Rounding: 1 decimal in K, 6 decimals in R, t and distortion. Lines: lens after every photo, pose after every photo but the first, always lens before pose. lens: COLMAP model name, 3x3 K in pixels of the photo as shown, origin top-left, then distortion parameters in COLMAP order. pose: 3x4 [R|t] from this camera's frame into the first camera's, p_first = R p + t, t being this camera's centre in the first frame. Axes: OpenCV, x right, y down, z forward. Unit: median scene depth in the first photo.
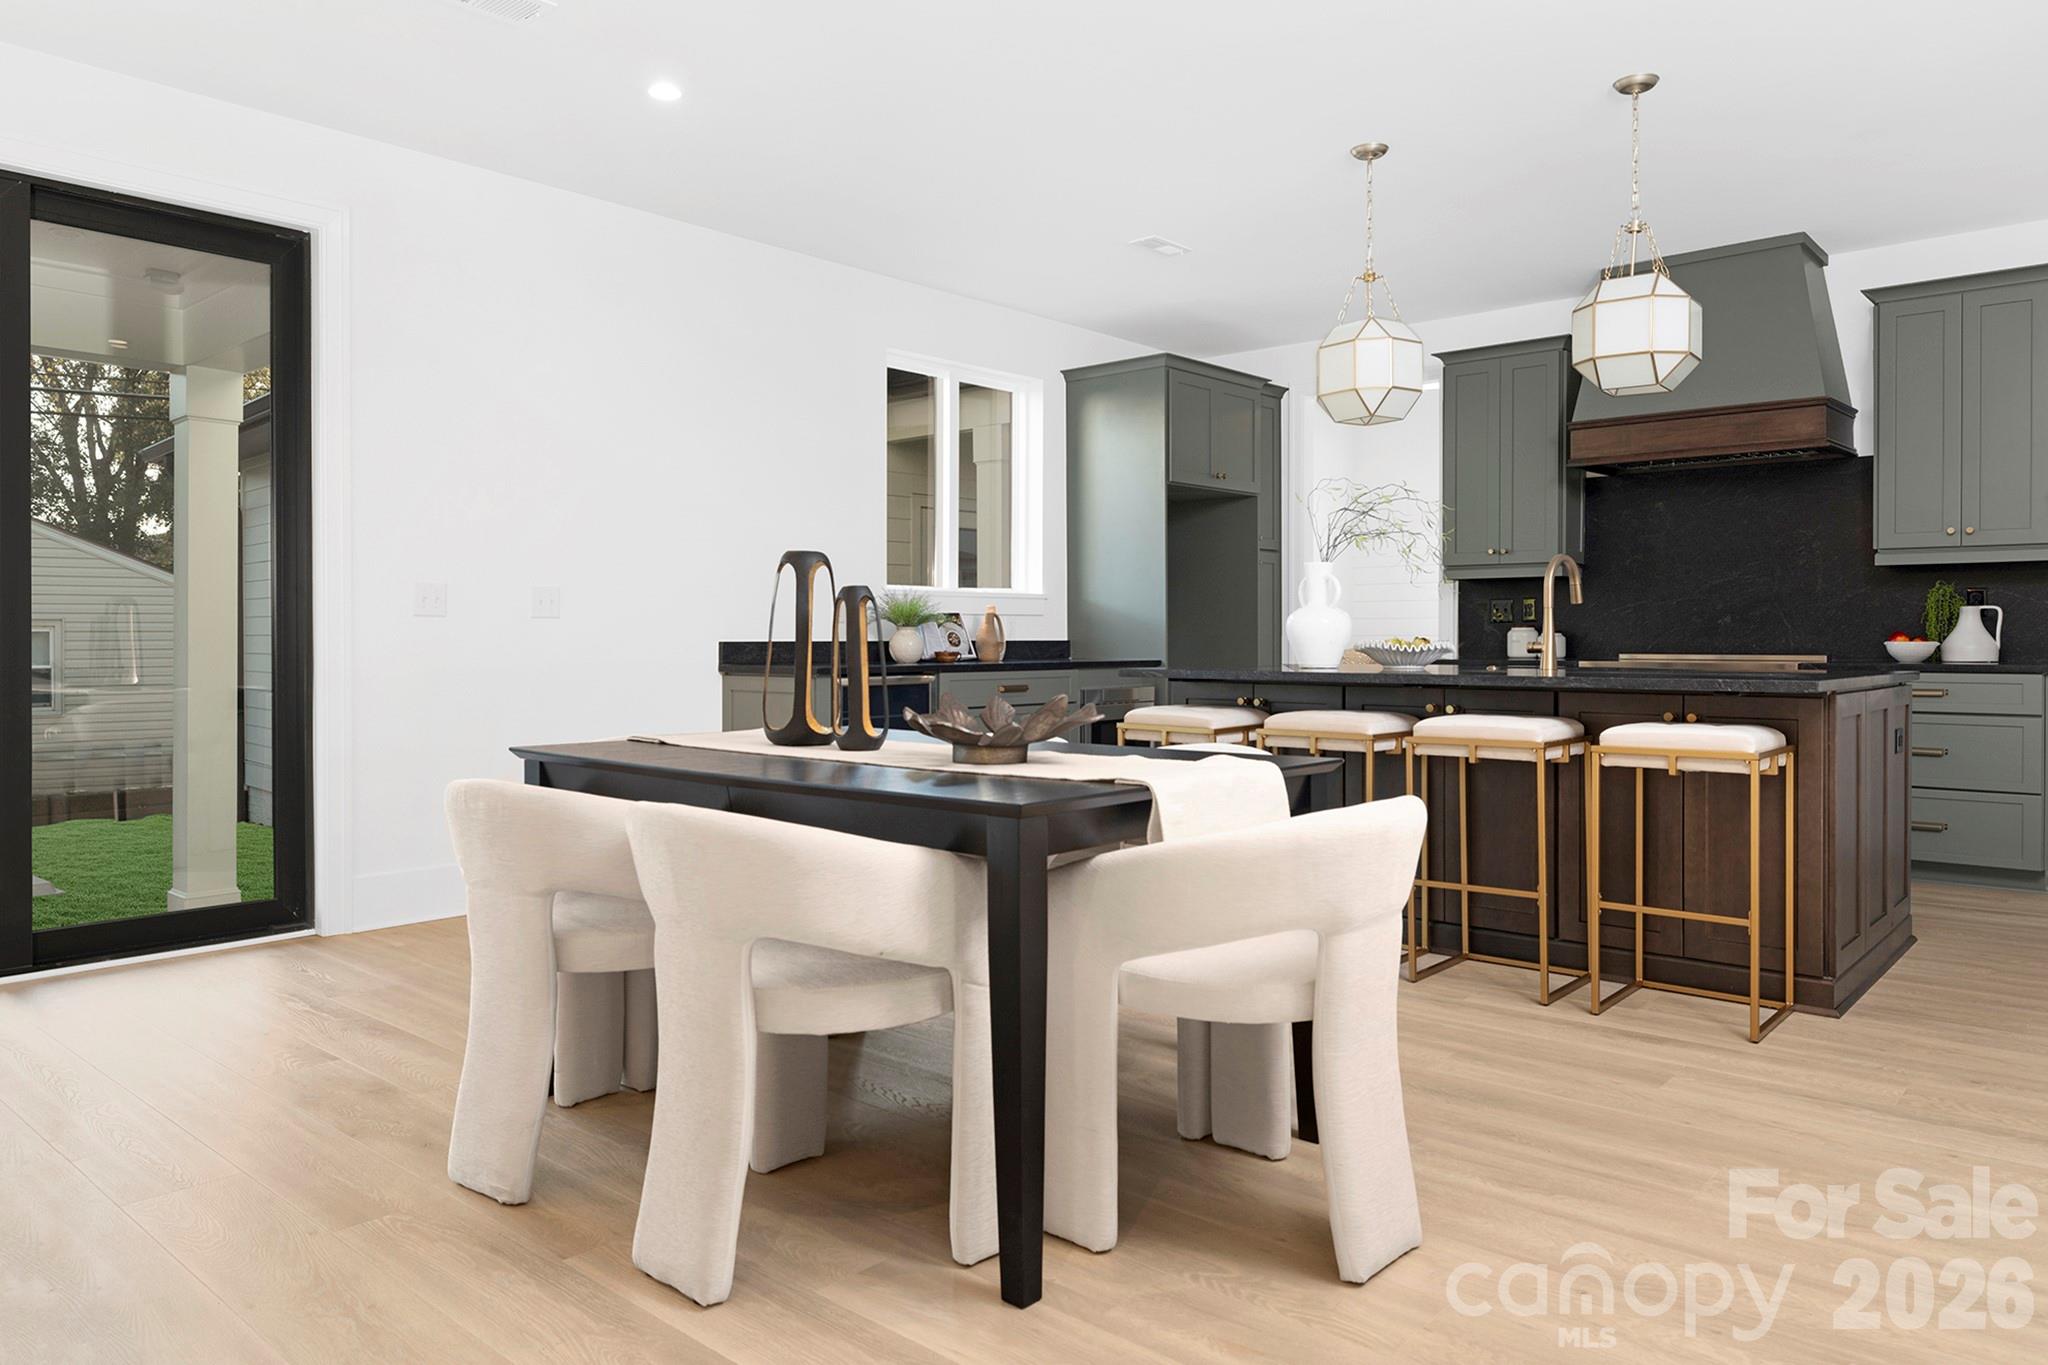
lens RADIAL K [[1357.7, 0, 1004.2], [0, 1357.7, 686.1], [0, 0, 1]] dist [-0.014623, -0.002236]
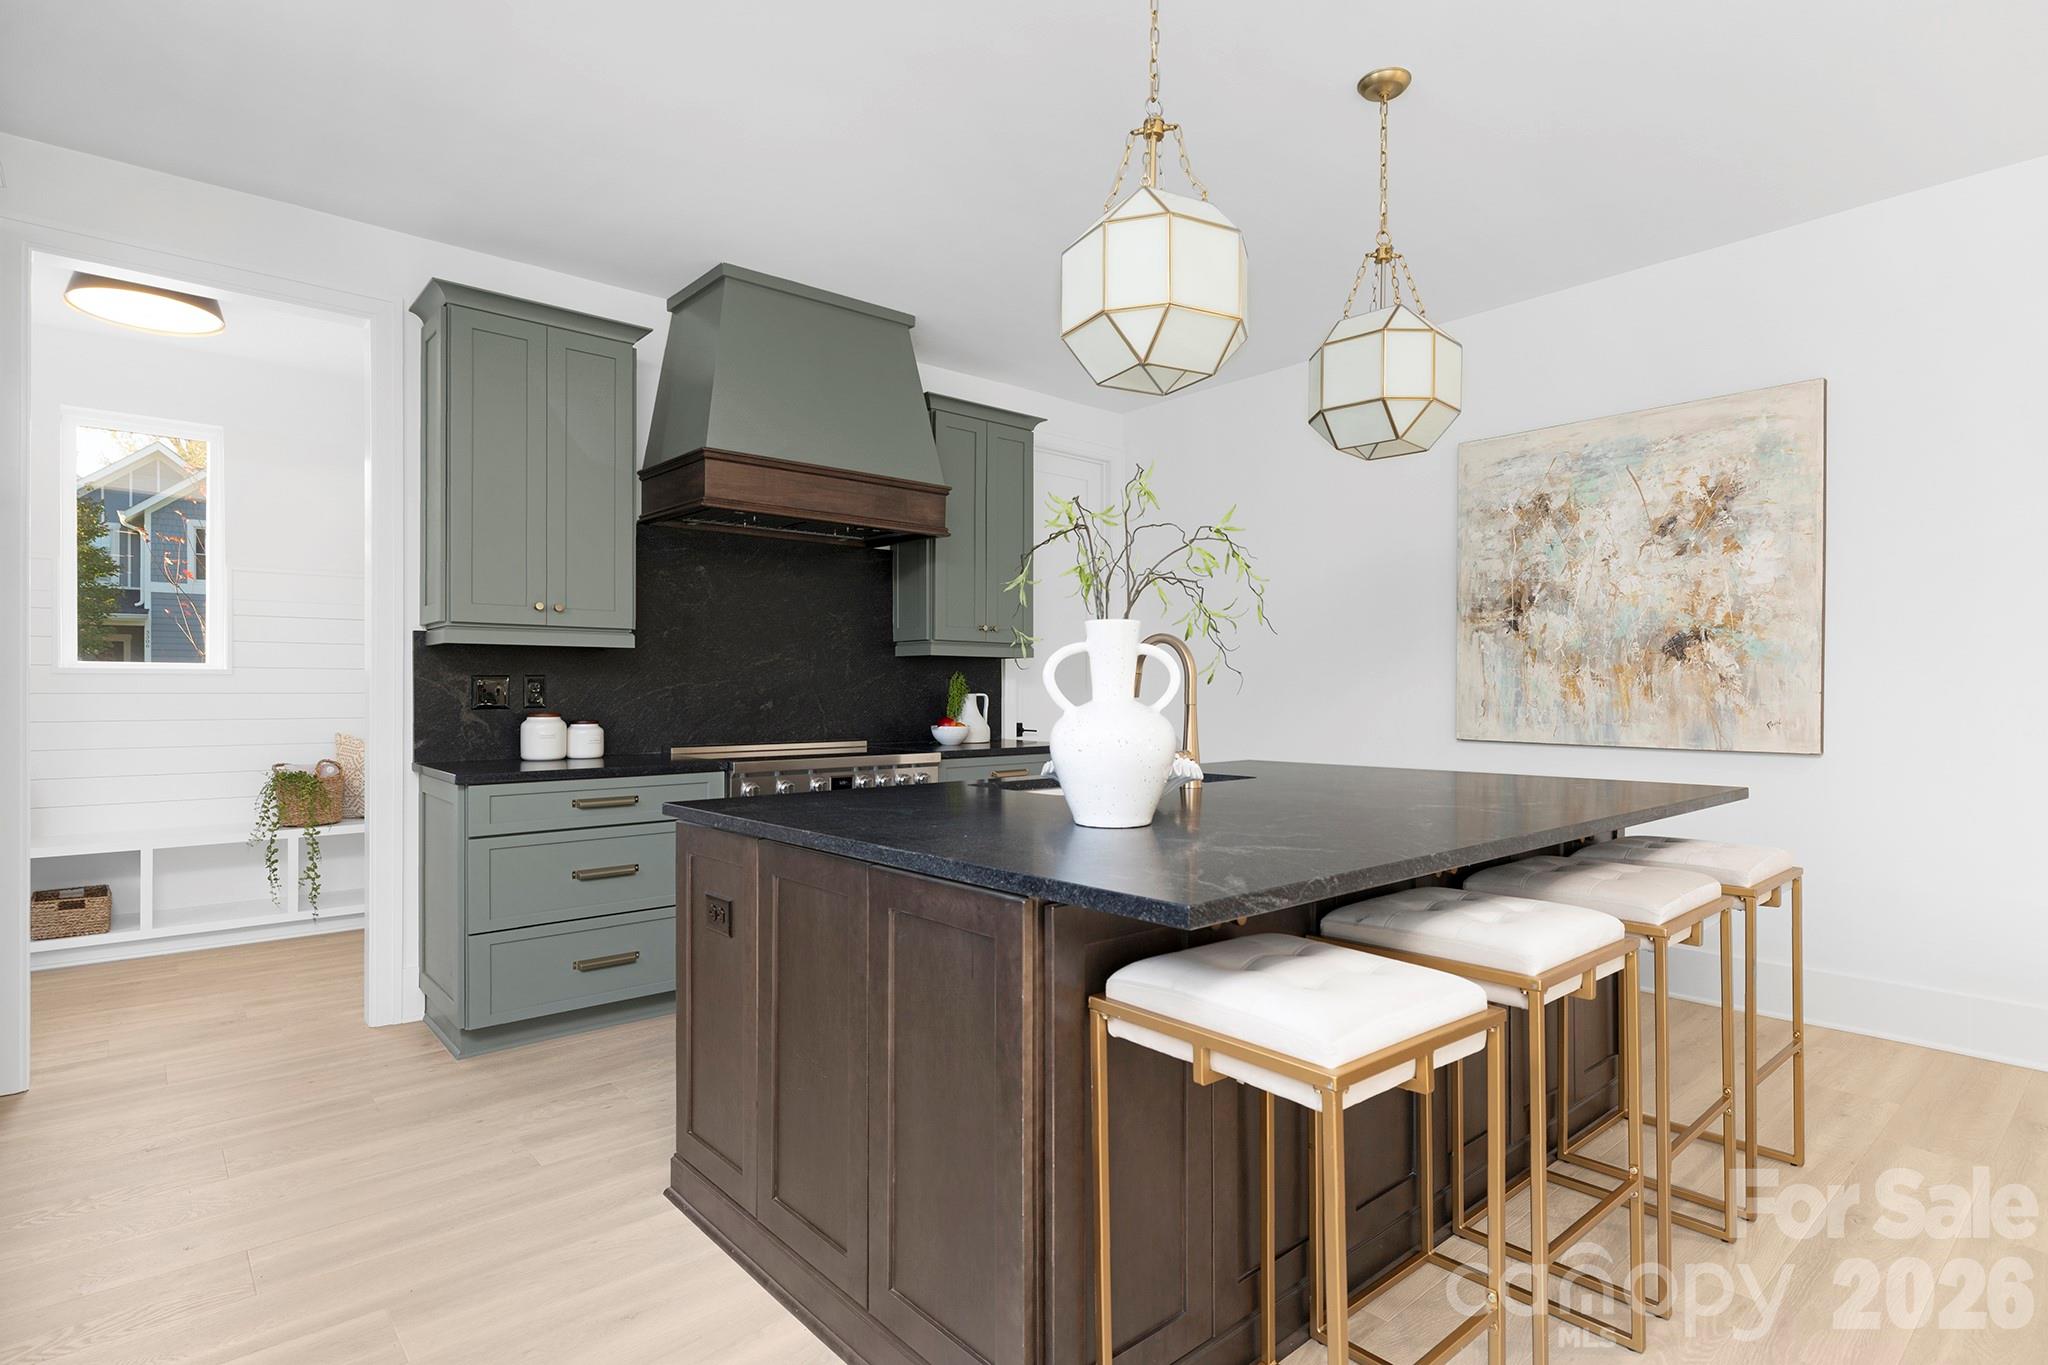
lens RADIAL K [[1068.7, 0, 1024.7], [0, 1068.7, 691.1], [0, 0, 1]] dist [-0.002913, -0.000285]
pose [[0.126283, 0.004785, 0.991983, -0.155797], [0.040078, 0.999147, -0.009921, -0.047717], [-0.991184, 0.041010, 0.125984, 0.785276]]
